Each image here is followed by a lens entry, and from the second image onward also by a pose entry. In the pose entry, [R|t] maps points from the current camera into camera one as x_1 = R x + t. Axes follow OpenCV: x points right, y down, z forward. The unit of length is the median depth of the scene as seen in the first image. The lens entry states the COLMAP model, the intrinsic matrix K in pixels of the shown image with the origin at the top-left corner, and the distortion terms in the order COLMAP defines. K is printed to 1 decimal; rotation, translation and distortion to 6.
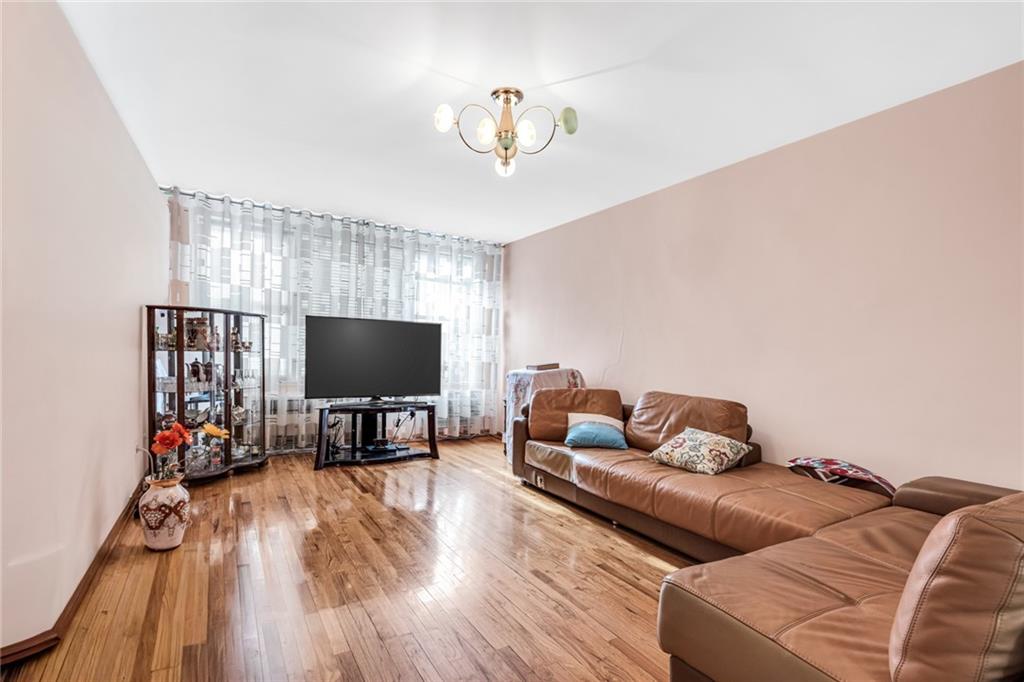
lens RADIAL K [[471.6, 0, 514.5], [0, 471.6, 372.5], [0, 0, 1]] dist [0.000521, 0.000091]
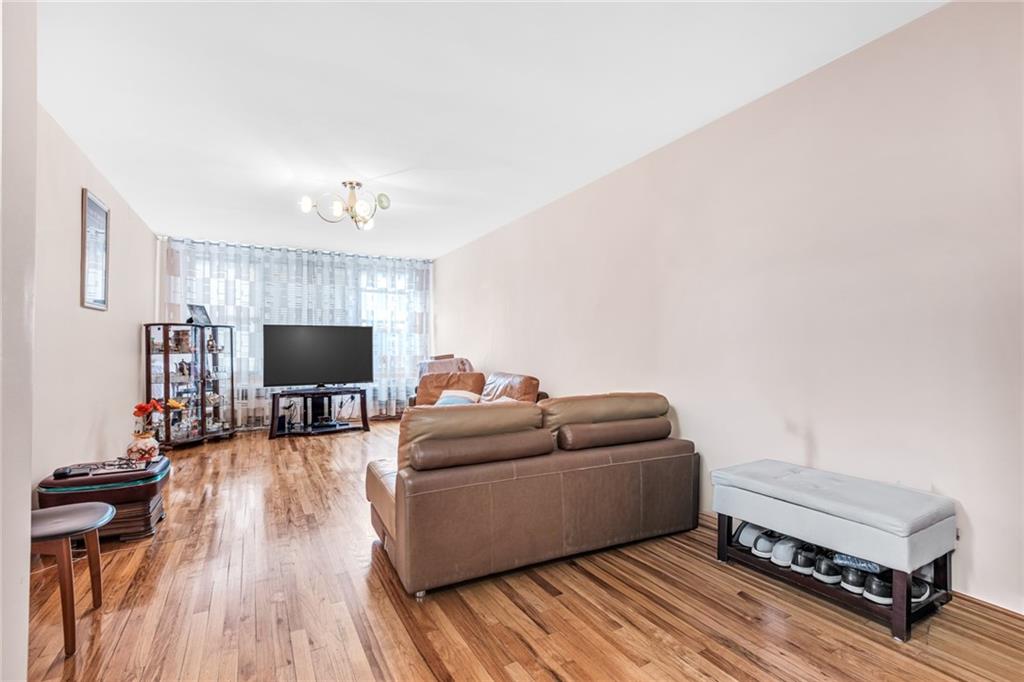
lens RADIAL K [[462.9, 0, 508.0], [0, 462.9, 348.0], [0, 0, 1]] dist [-0.000808, -0.000364]
pose [[0.998096, -0.034189, -0.051333, 0.333767], [0.032127, 0.998664, -0.040473, 0.021733], [0.052648, 0.038747, 0.997861, -0.291880]]
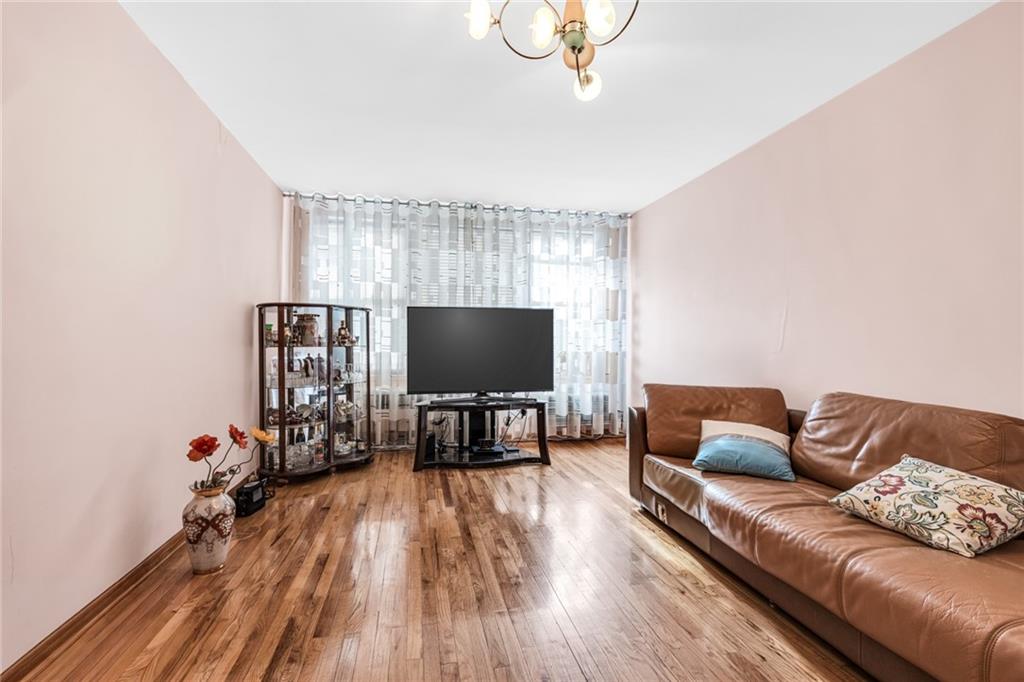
lens RADIAL K [[462.9, 0, 508.0], [0, 462.9, 348.0], [0, 0, 1]] dist [-0.000808, -0.000364]
pose [[0.941116, -0.021787, -0.337381, 0.066088], [0.011537, 0.999410, -0.032358, -0.005086], [0.337886, 0.026560, 0.940812, 0.195709]]
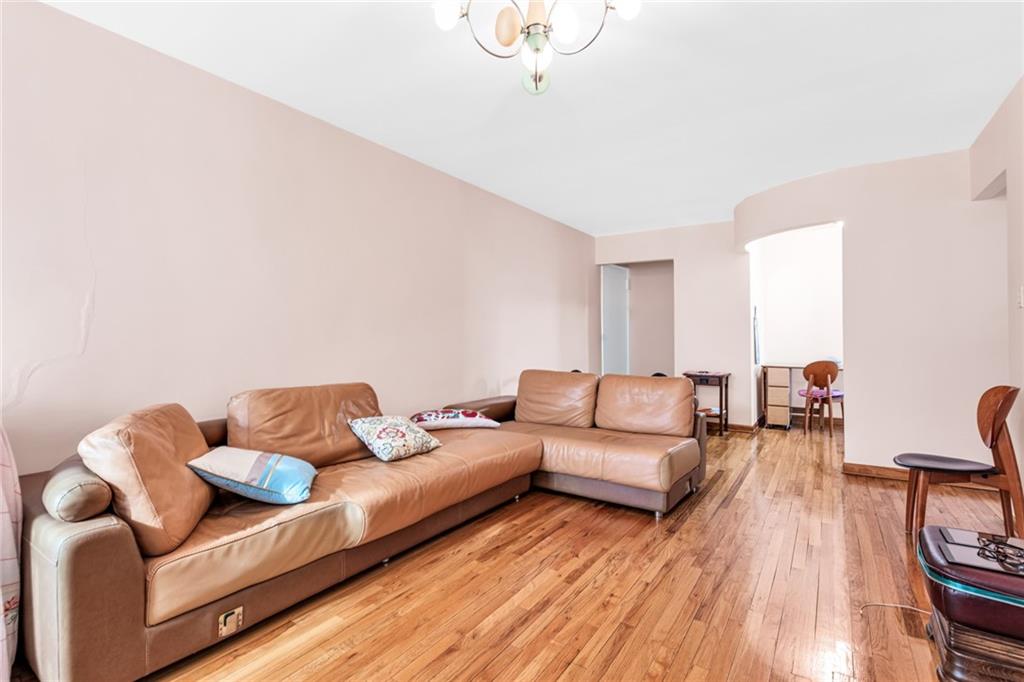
lens RADIAL K [[482.7, 0, 512.0], [0, 482.7, 341.0], [0, 0, 1]] dist [0.000354, 0.000152]
pose [[-0.421394, -0.028335, 0.906435, -0.392466], [0.025837, 0.998731, 0.043231, -0.041168], [-0.906510, 0.041637, -0.420127, 0.788103]]
